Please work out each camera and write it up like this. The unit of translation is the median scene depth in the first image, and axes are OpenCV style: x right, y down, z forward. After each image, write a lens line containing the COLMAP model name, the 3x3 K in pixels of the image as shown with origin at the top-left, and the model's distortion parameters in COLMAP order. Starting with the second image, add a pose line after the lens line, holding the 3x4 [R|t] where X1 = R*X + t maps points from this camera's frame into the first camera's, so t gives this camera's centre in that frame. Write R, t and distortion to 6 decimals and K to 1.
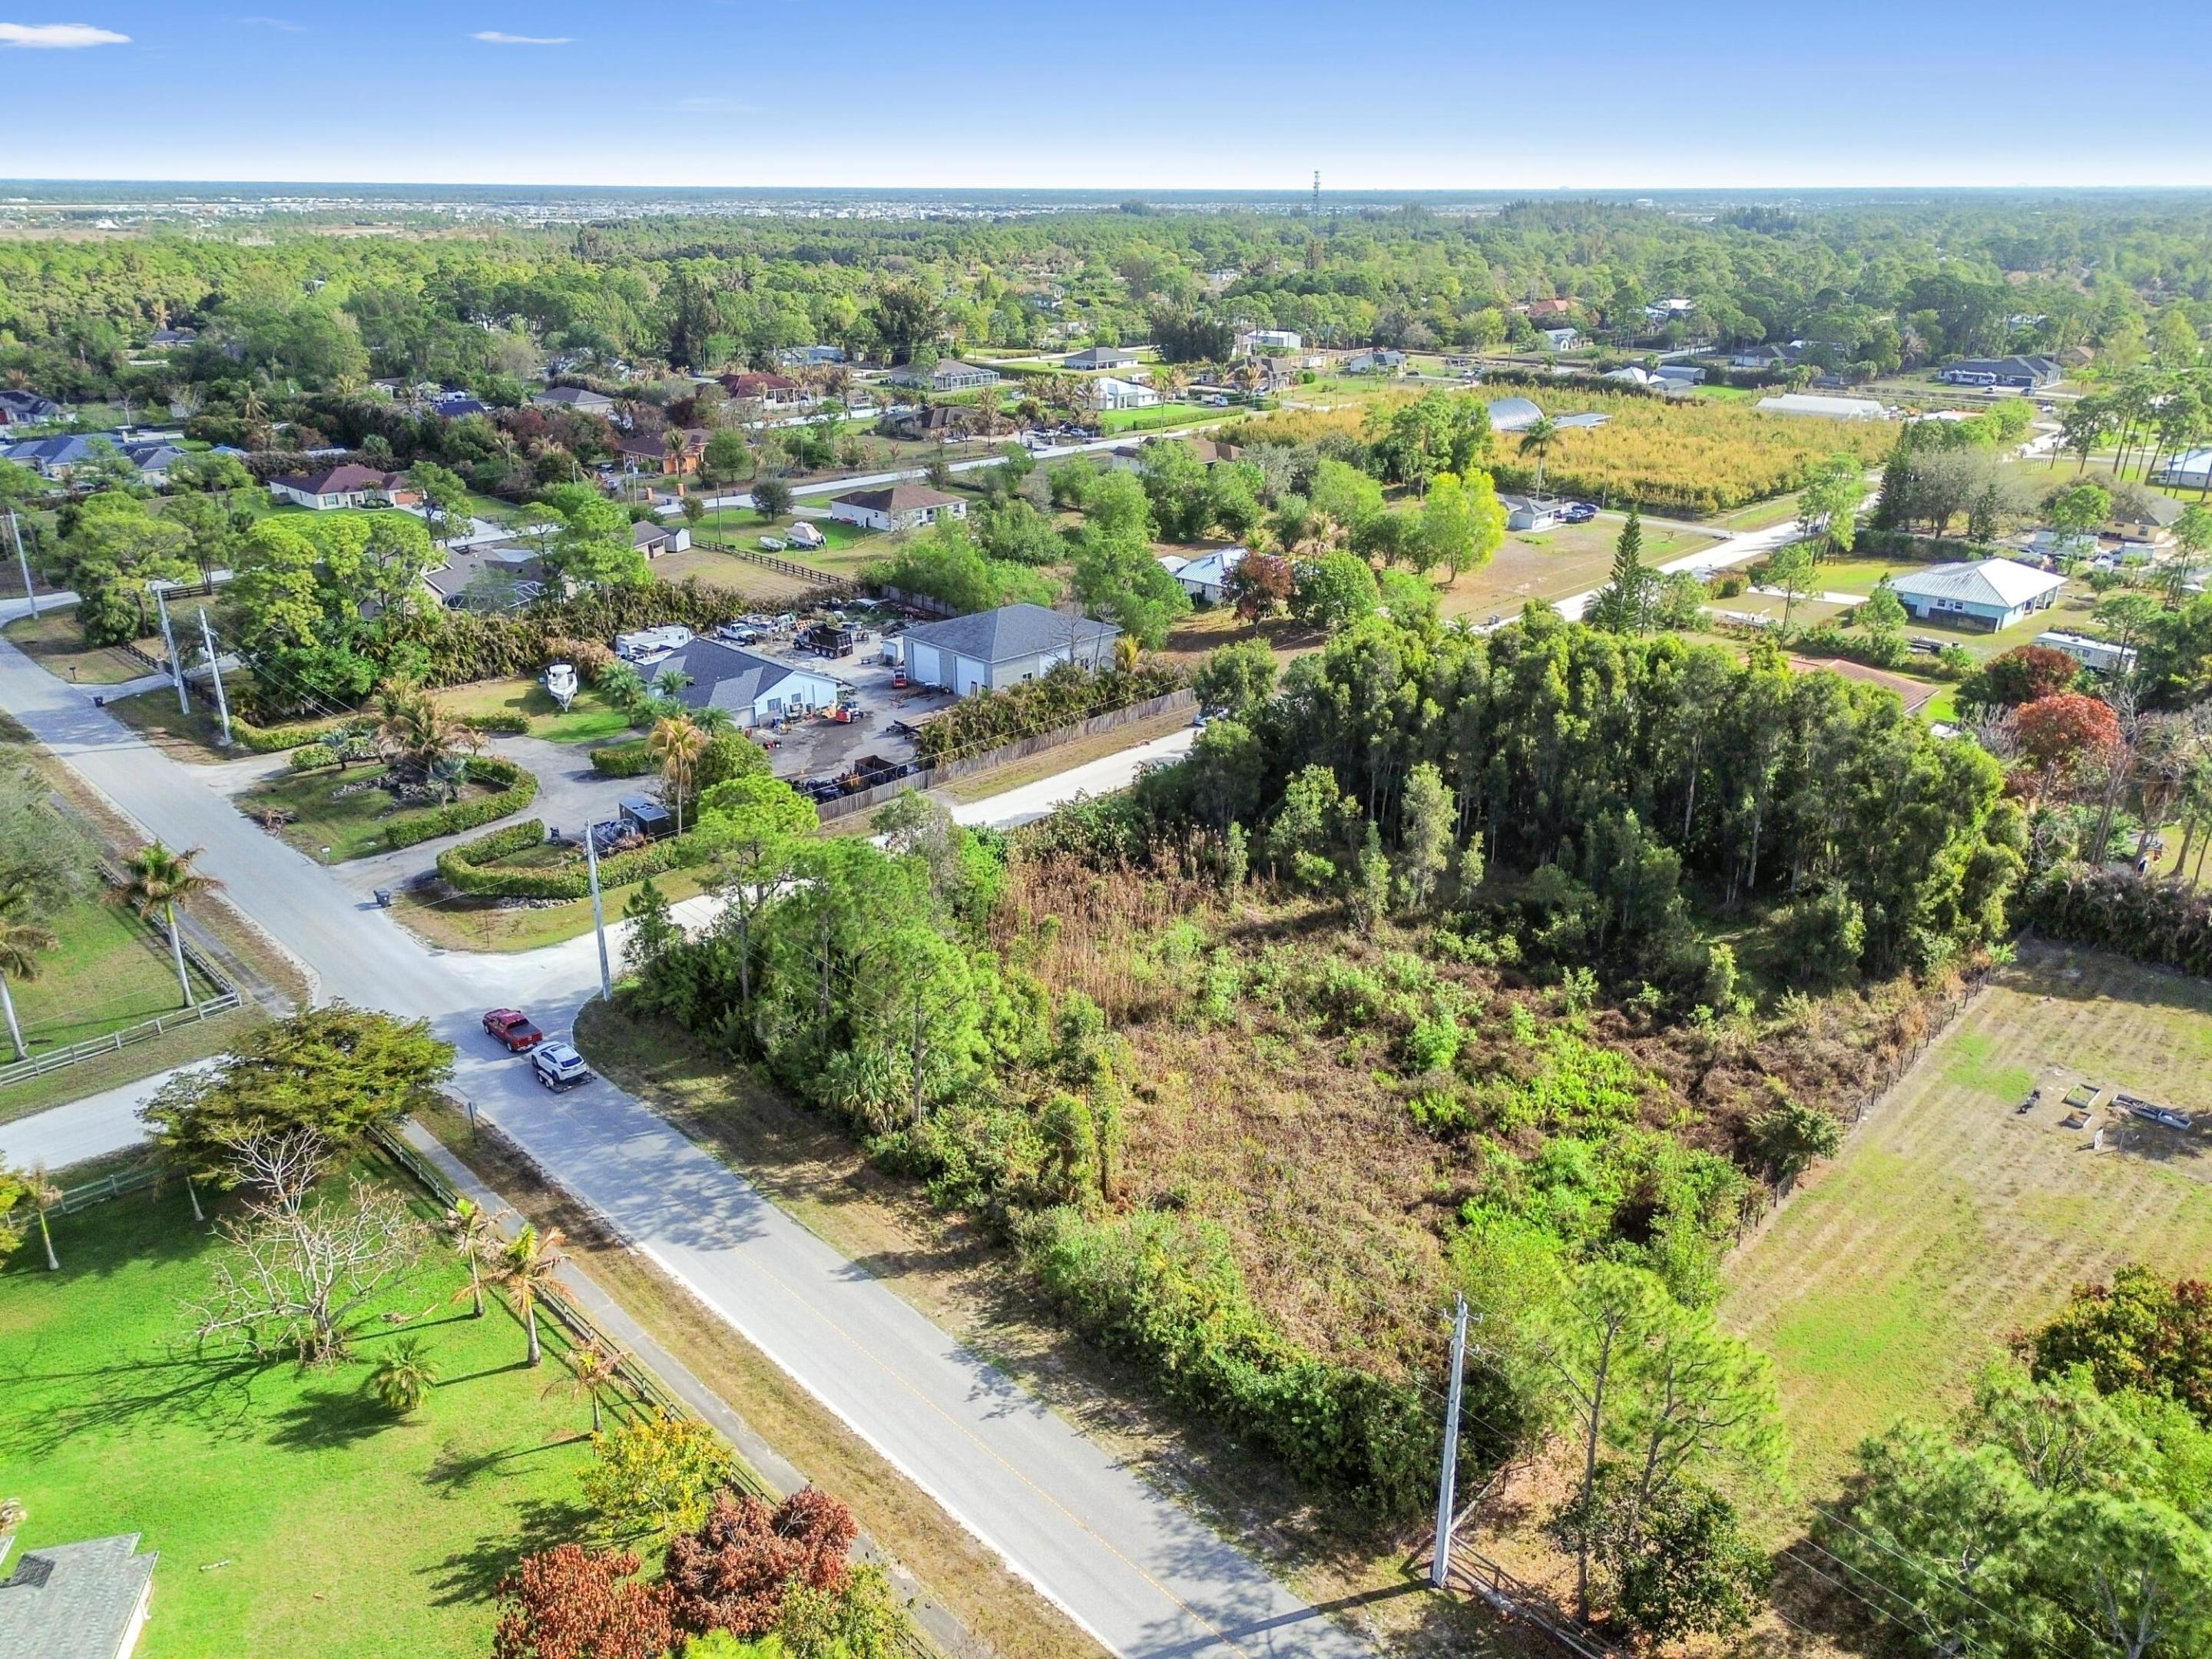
lens RADIAL K [[1595.5, 0, 1111.7], [0, 1595.5, 827.1], [0, 0, 1]] dist [0.040068, -0.001345]
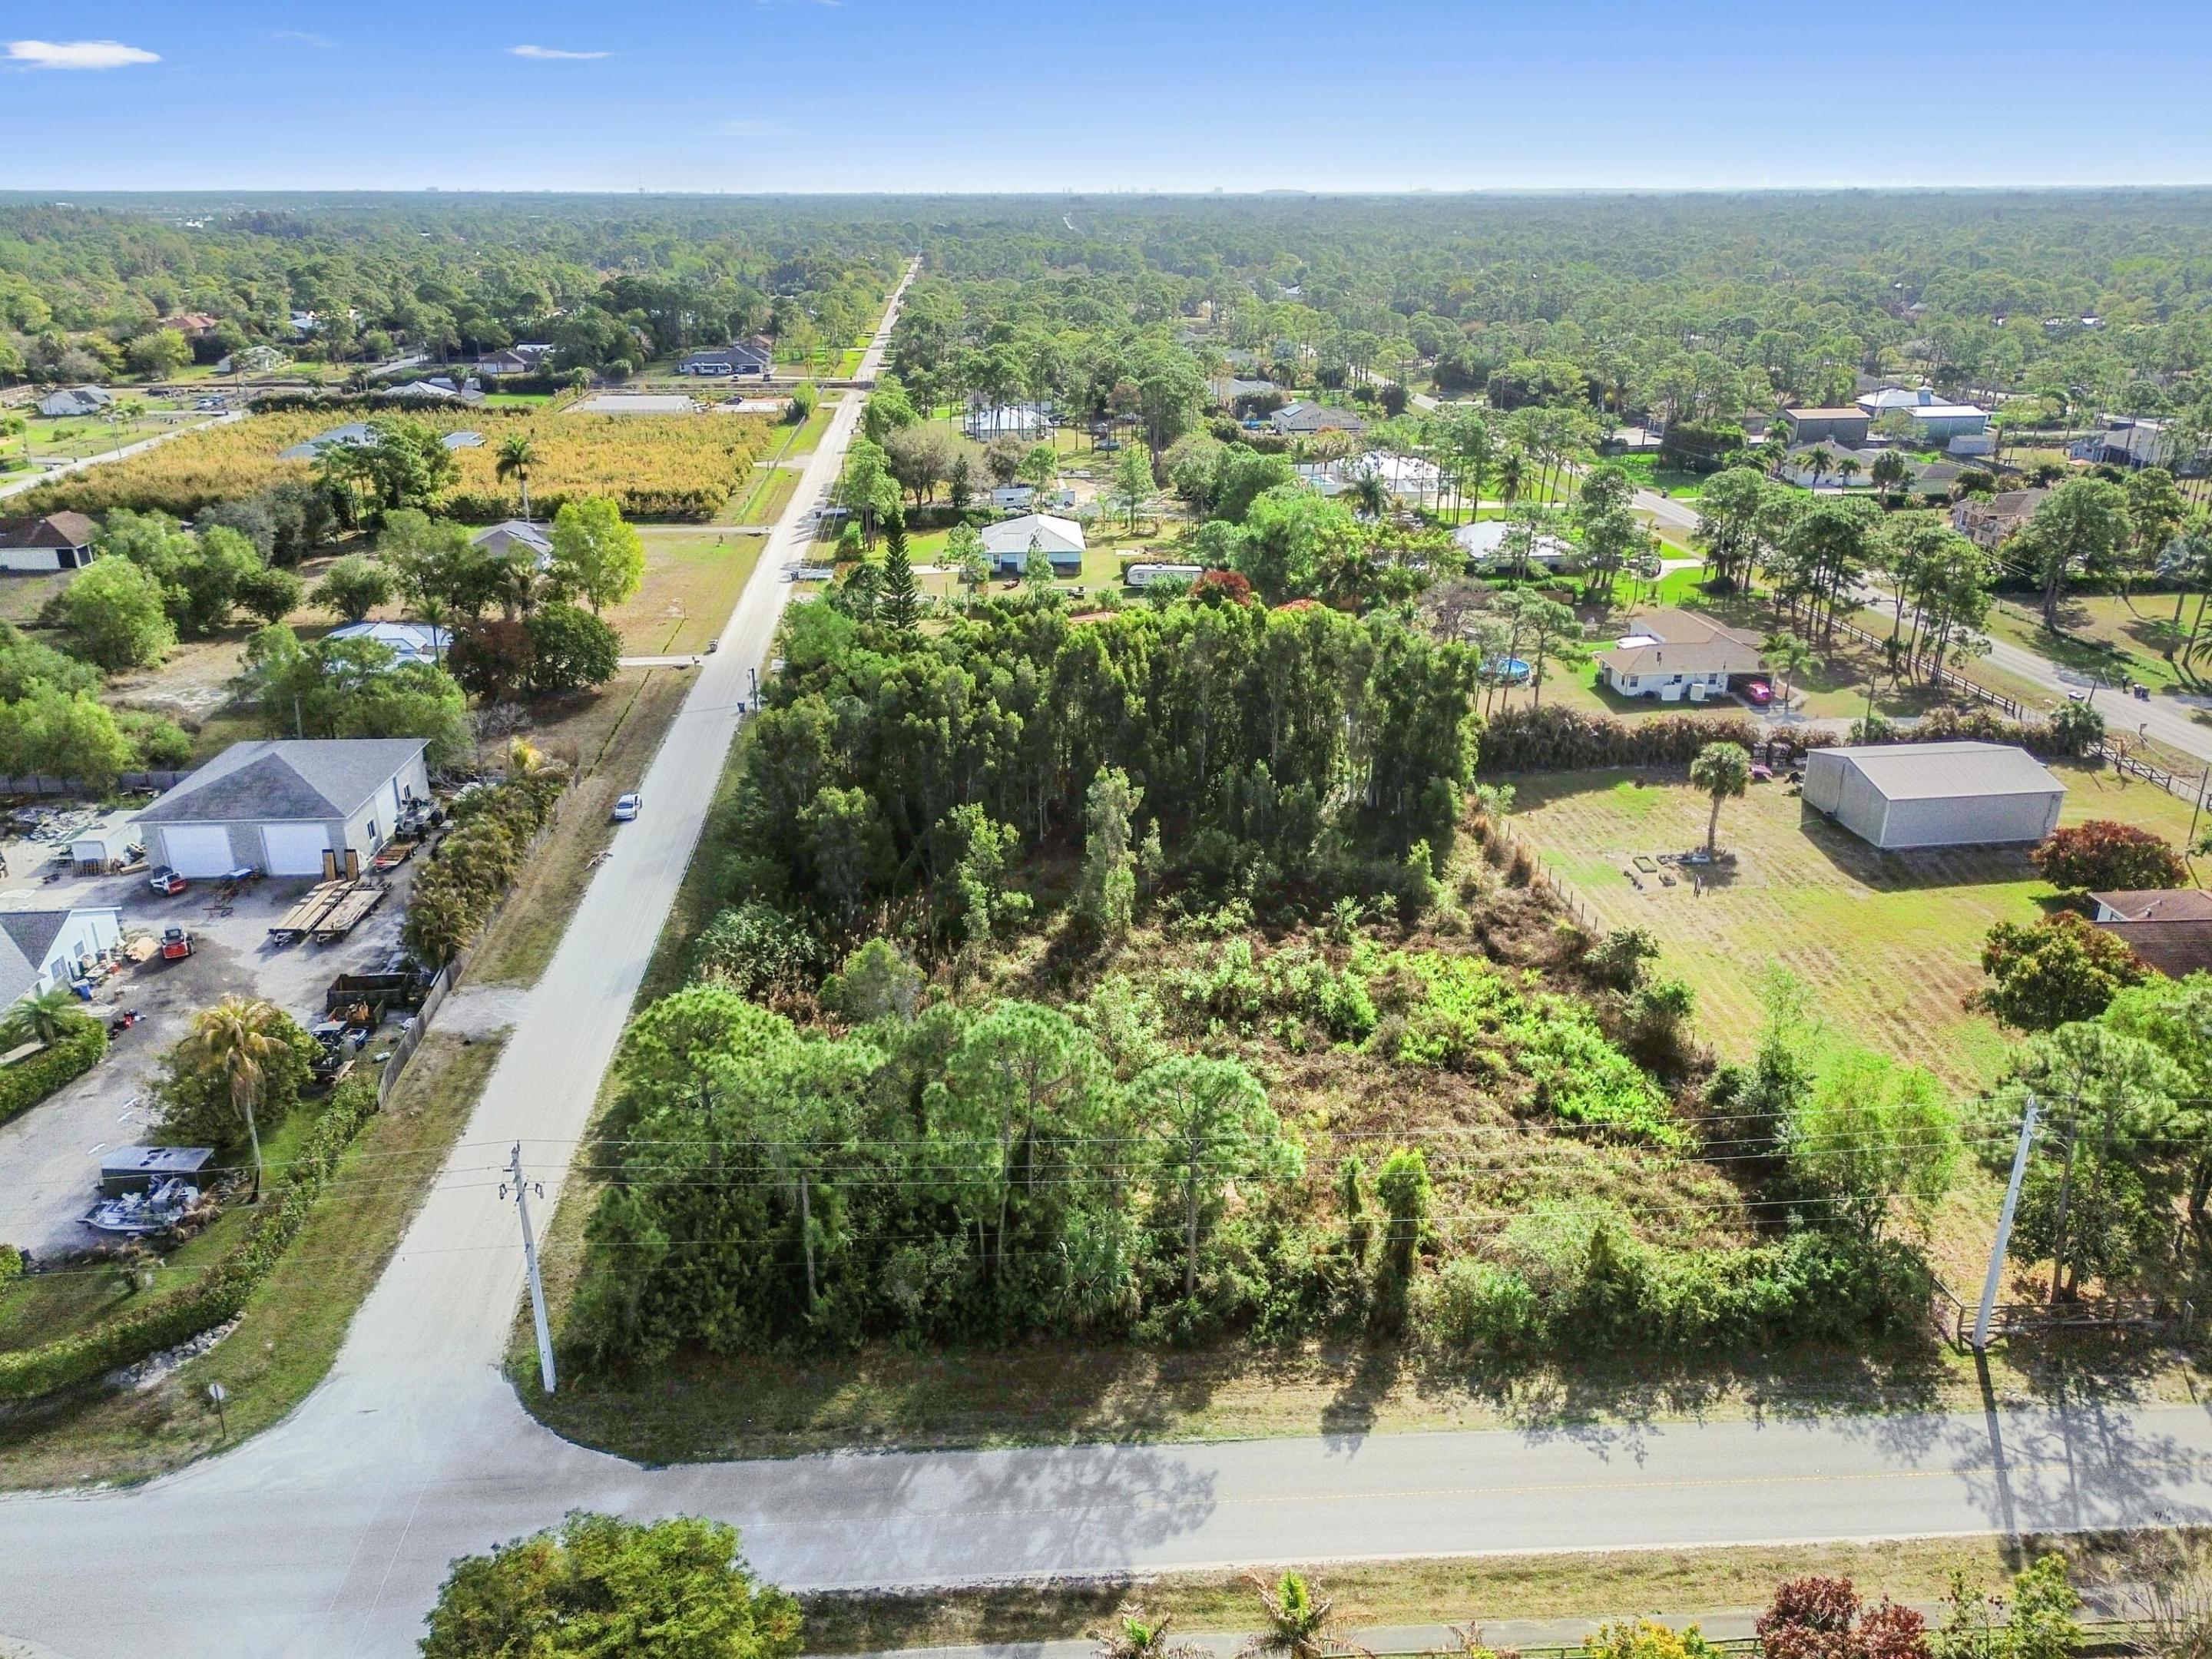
lens RADIAL K [[1607.4, 0, 1106.0], [0, 1607.4, 829.5], [0, 0, 1]] dist [0.005316, 0.000677]
pose [[0.656696, -0.275337, 0.702097, -0.654728], [0.277114, 0.953941, 0.114907, -0.148311], [-0.701398, 0.119102, 0.702749, 0.377691]]
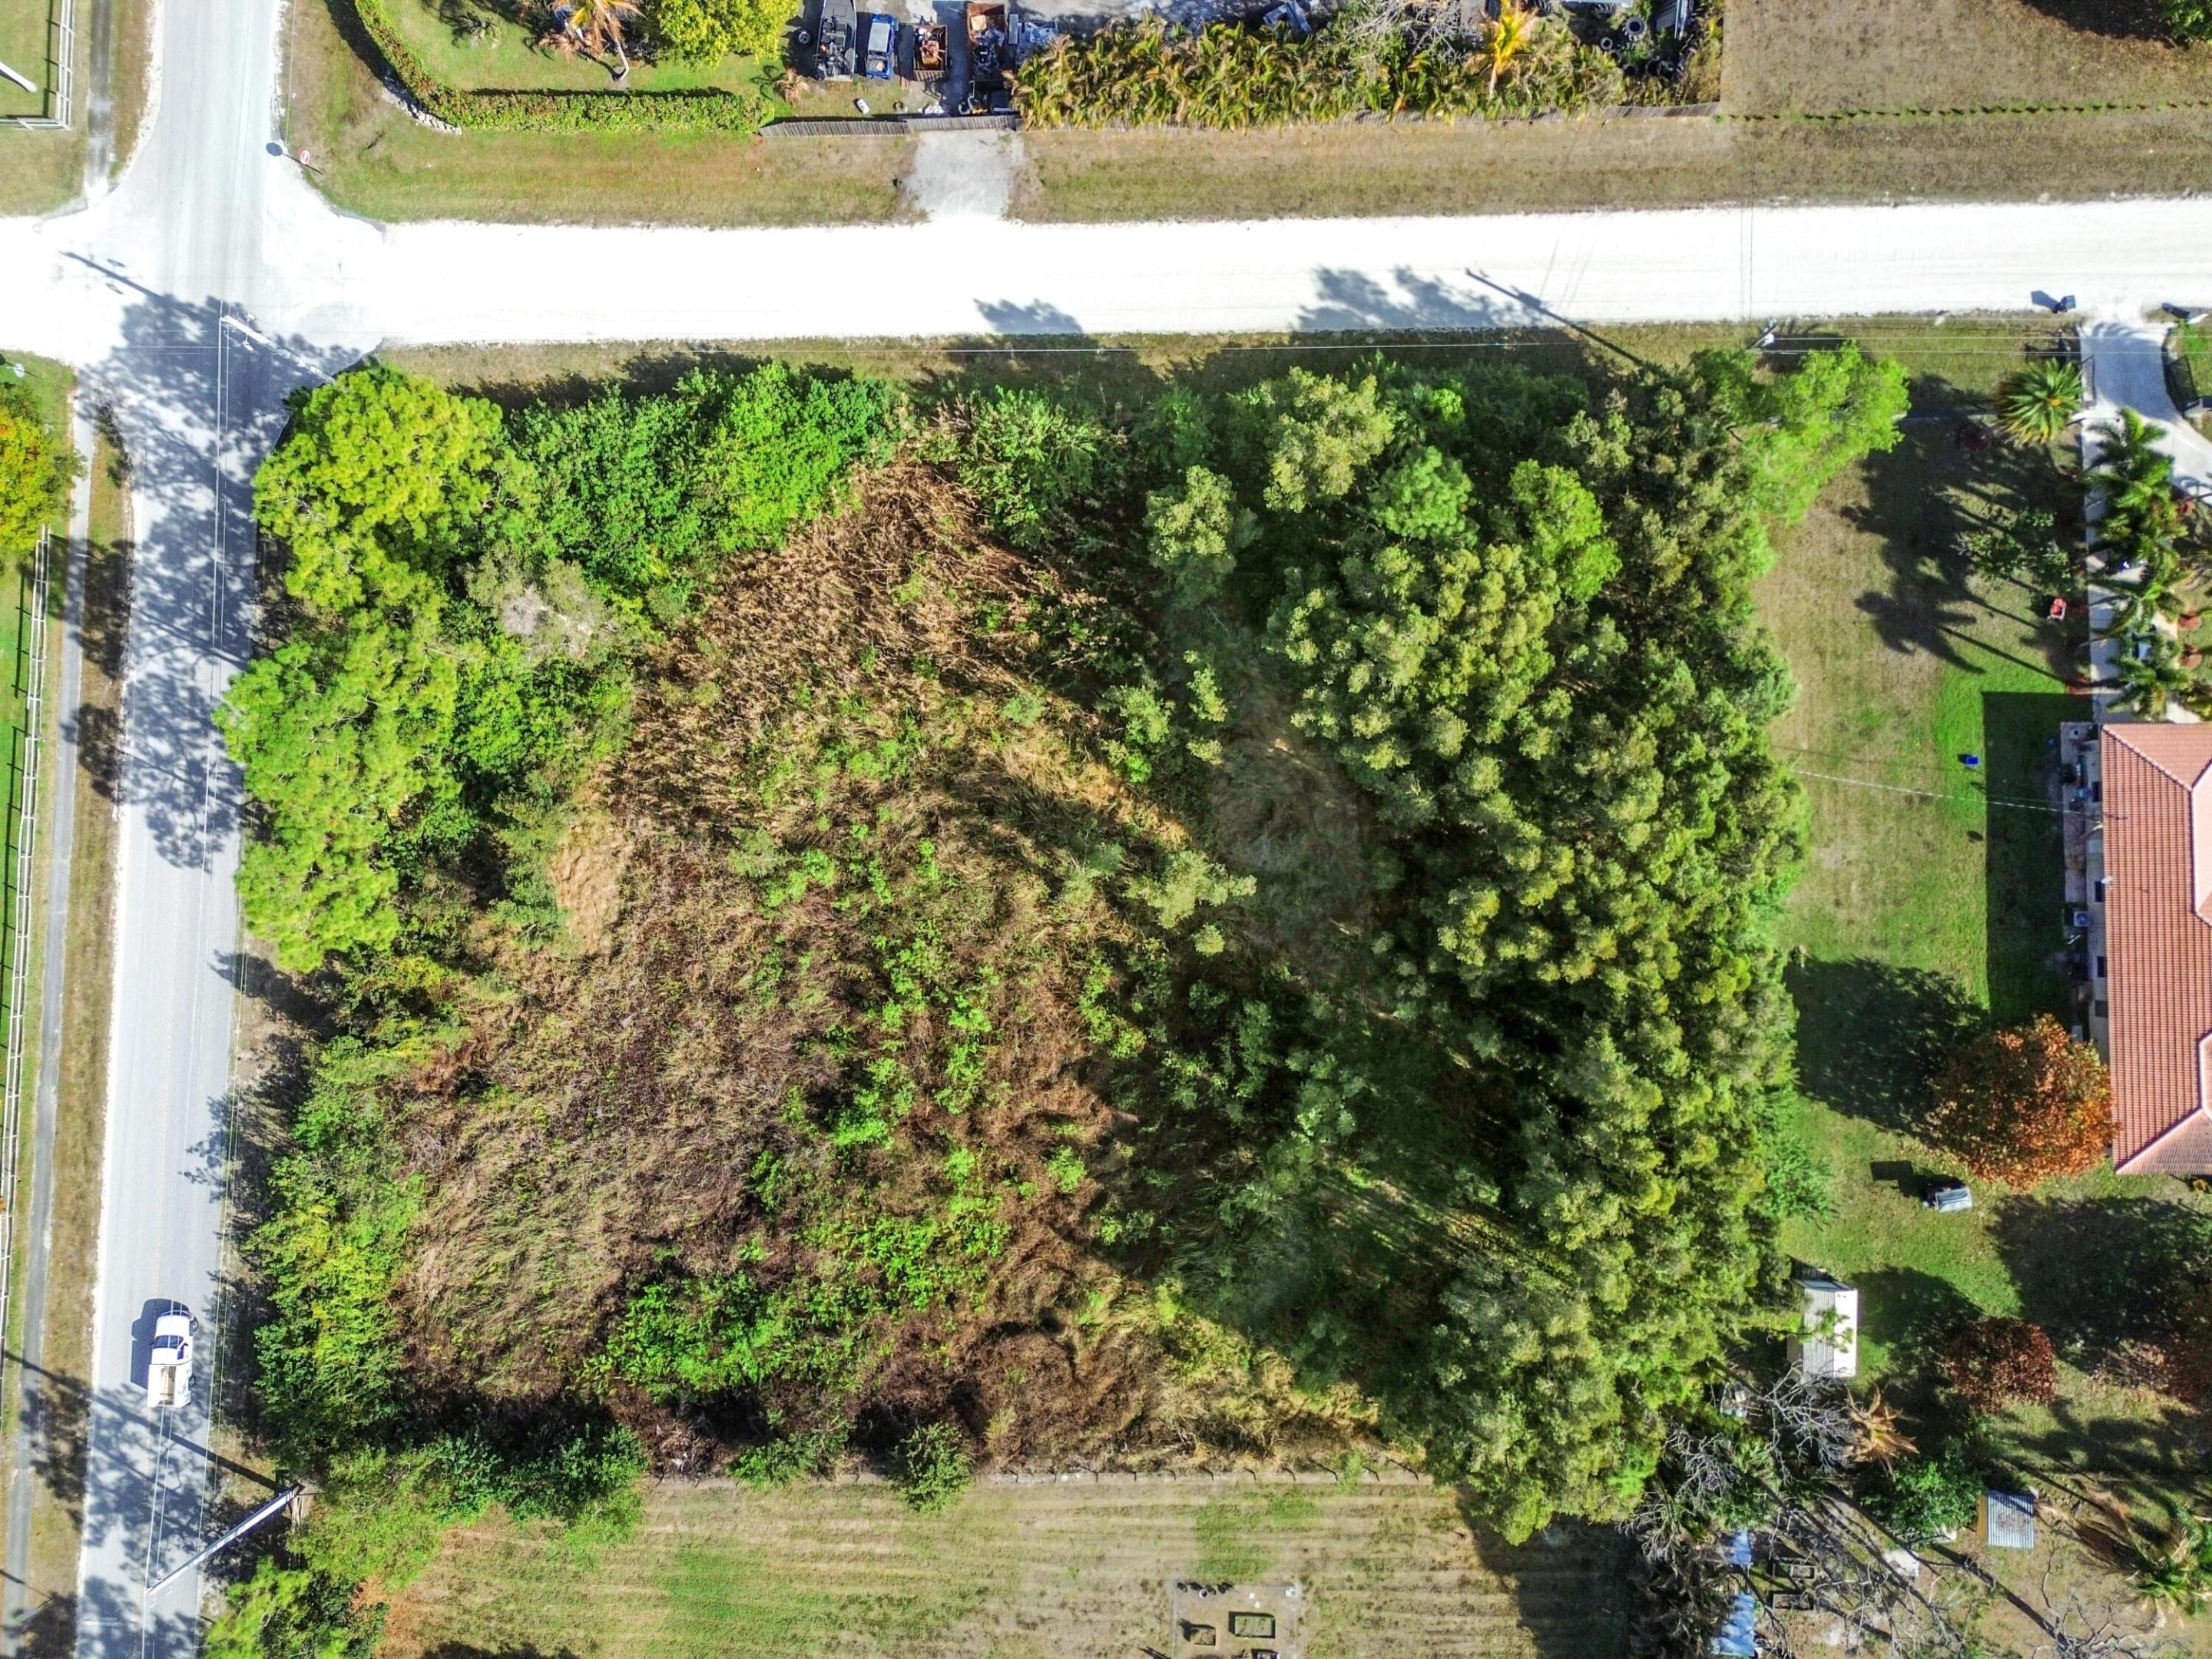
lens RADIAL K [[1558.8, 0, 1109.8], [0, 1558.8, 818.3], [0, 0, 1]] dist [0.040680, -0.030125]
pose [[0.696267, 0.716511, -0.042714, 0.235062], [-0.243999, 0.292231, 0.924698, -0.871928], [0.675038, -0.633414, 0.378299, 0.919619]]
